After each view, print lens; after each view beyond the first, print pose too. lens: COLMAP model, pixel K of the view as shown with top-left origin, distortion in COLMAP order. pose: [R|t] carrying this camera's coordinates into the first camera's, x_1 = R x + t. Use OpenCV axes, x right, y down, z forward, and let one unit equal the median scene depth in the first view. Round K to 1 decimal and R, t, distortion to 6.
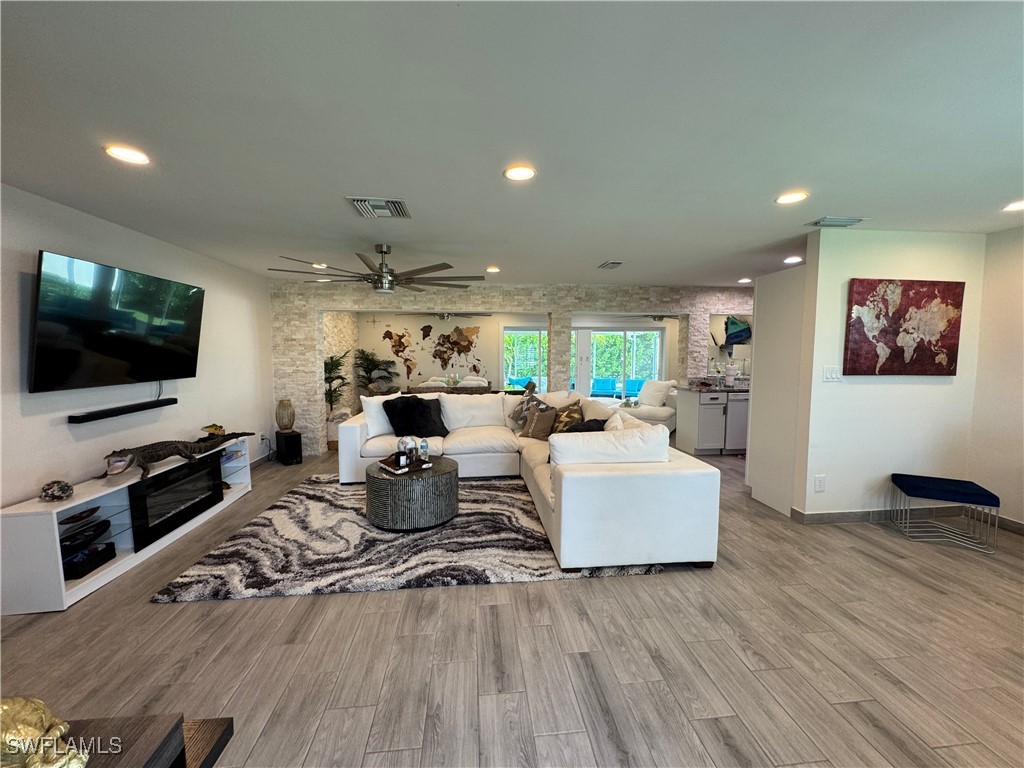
lens RADIAL K [[407.8, 0, 512.1], [0, 407.8, 382.3], [0, 0, 1]] dist [-0.003420, 0.000511]
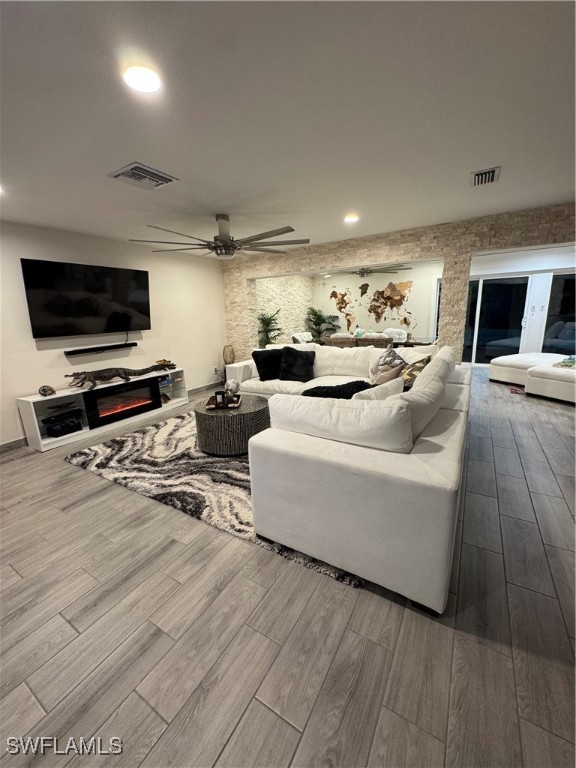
lens RADIAL K [[305.9, 0, 290.1], [0, 305.9, 382.2], [0, 0, 1]] dist [-0.003420, 0.000511]
pose [[0.797827, 0.104251, -0.593804, 0.434915], [-0.007582, 0.986593, 0.163024, -0.009471], [0.602838, -0.125563, 0.787921, 0.393668]]
